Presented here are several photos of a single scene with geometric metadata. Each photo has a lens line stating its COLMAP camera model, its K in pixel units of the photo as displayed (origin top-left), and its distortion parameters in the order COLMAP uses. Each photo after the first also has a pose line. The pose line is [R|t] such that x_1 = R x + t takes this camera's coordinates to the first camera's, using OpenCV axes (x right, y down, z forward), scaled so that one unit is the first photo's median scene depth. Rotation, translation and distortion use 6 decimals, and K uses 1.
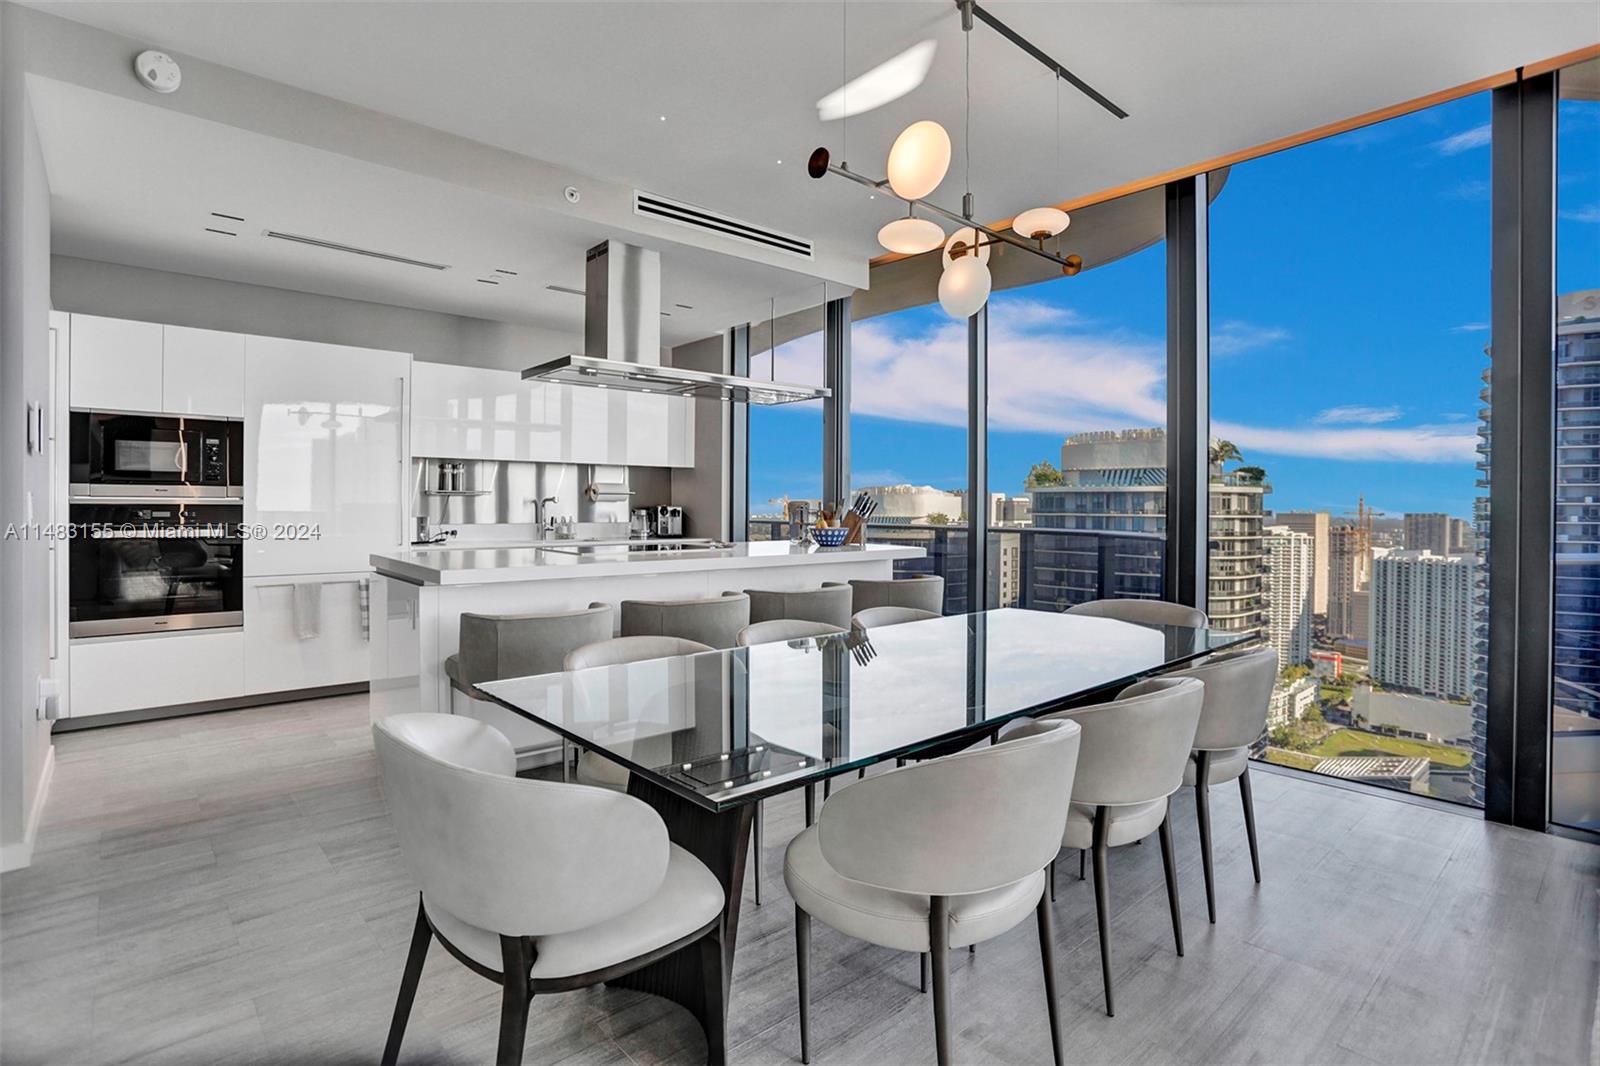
lens RADIAL K [[793.2, 0, 792.8], [0, 793.2, 506.1], [0, 0, 1]] dist [-0.076756, 0.035933]
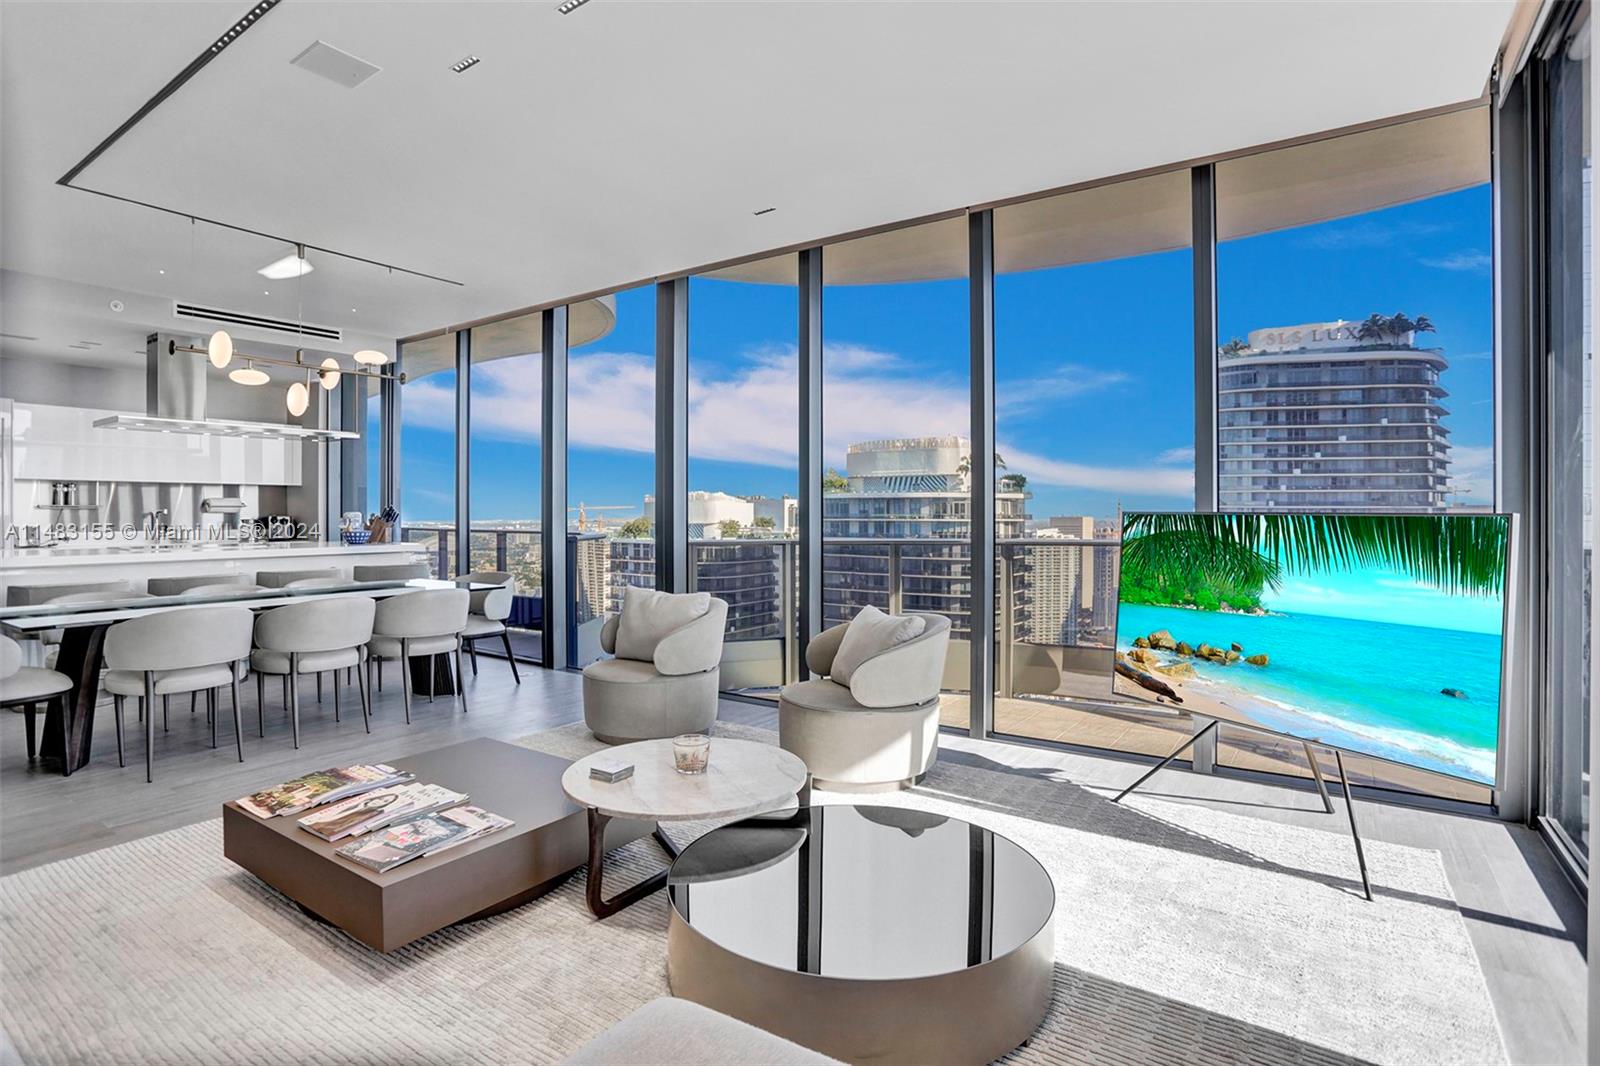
lens RADIAL K [[808.8, 0, 790.7], [0, 808.8, 513.7], [0, 0, 1]] dist [-0.076234, 0.037276]
pose [[0.971256, -0.006908, 0.237935, 0.334700], [0.006596, 0.999976, 0.002108, -0.001258], [-0.237944, -0.000478, 0.971279, -0.406243]]
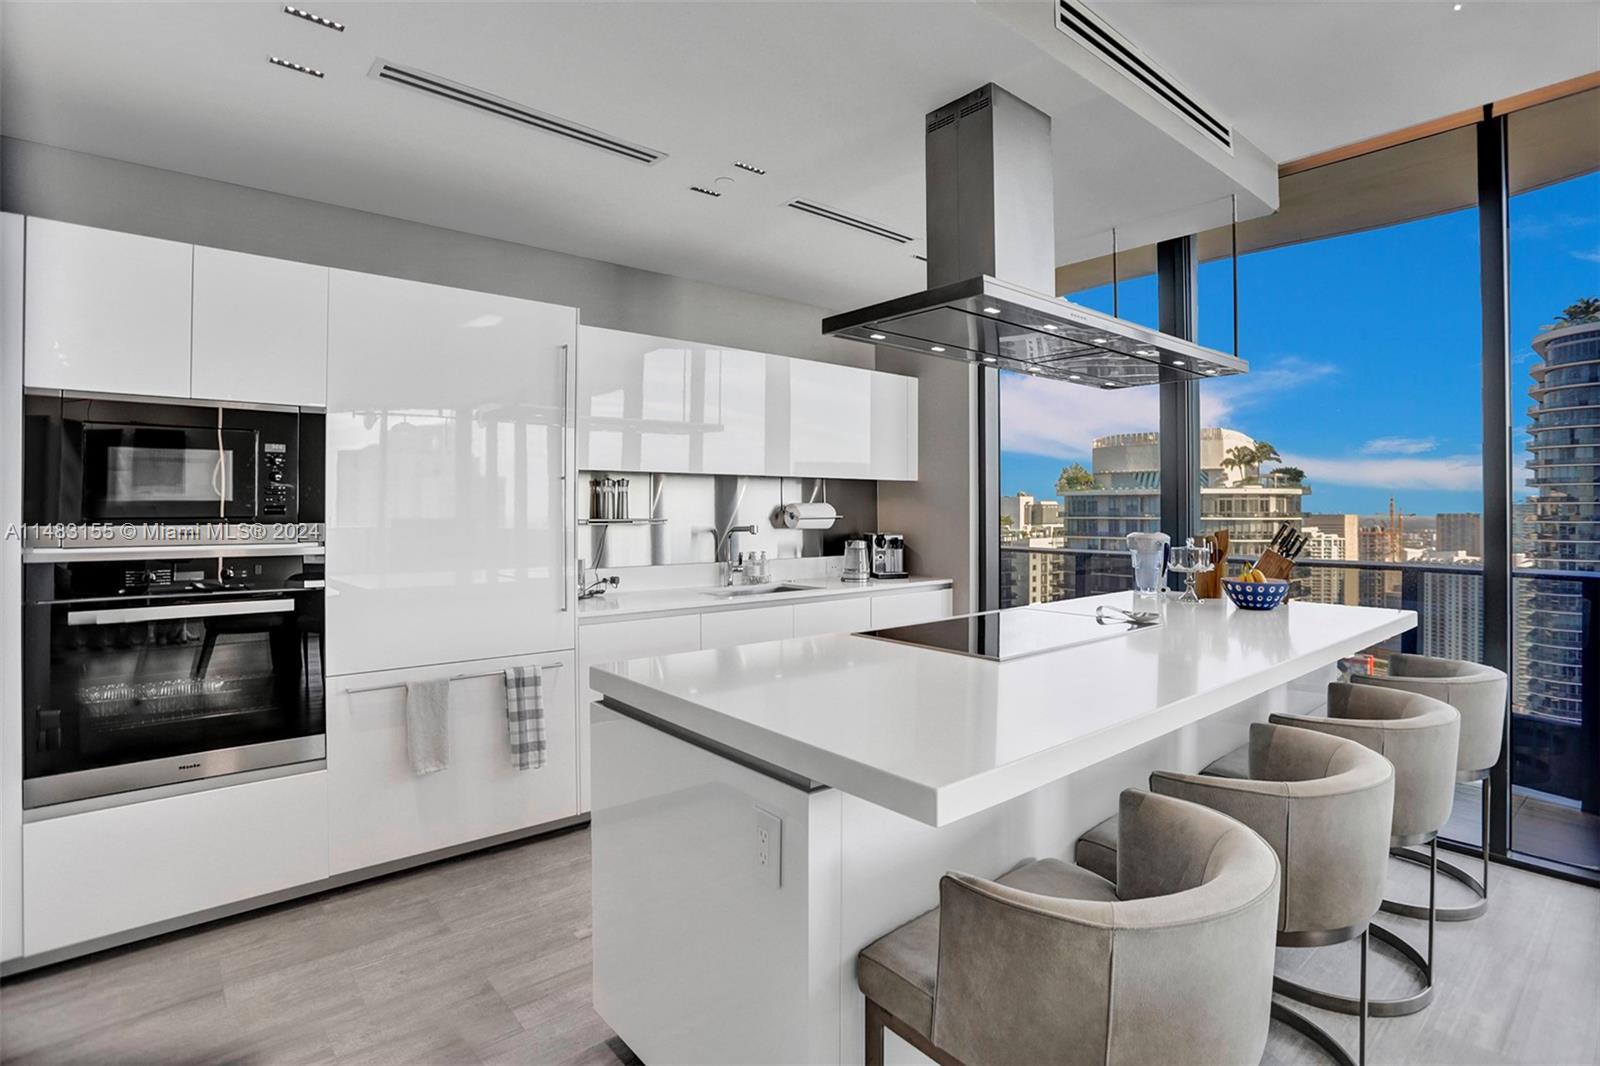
lens RADIAL K [[785.9, 0, 794.7], [0, 785.9, 504.6], [0, 0, 1]] dist [-0.070100, 0.028311]
pose [[0.999686, -0.007683, -0.023861, -0.223632], [0.007491, 0.999939, -0.008123, -0.021745], [0.023922, 0.007942, 0.999682, 0.276656]]
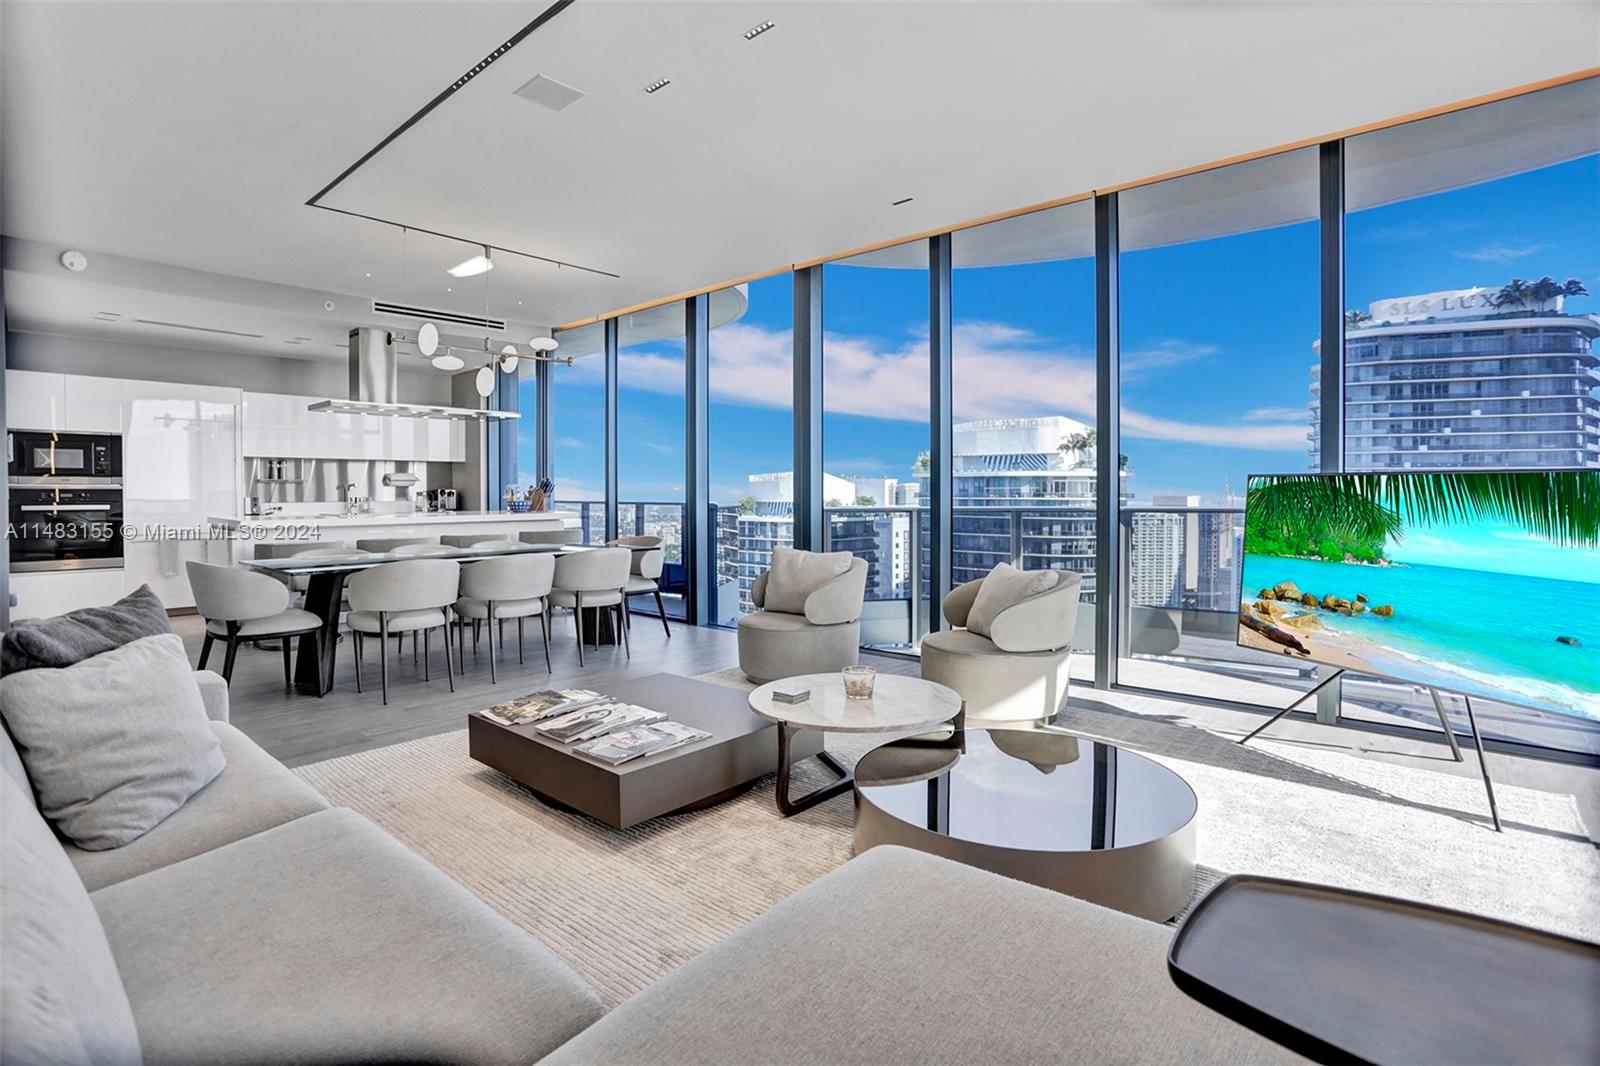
lens RADIAL K [[785.9, 0, 794.7], [0, 785.9, 504.6], [0, 0, 1]] dist [-0.070100, 0.028311]
pose [[0.992814, -0.009492, 0.119295, 0.293764], [0.007600, 0.999838, 0.016299, 0.009697], [-0.119430, -0.015275, 0.992725, -0.442785]]
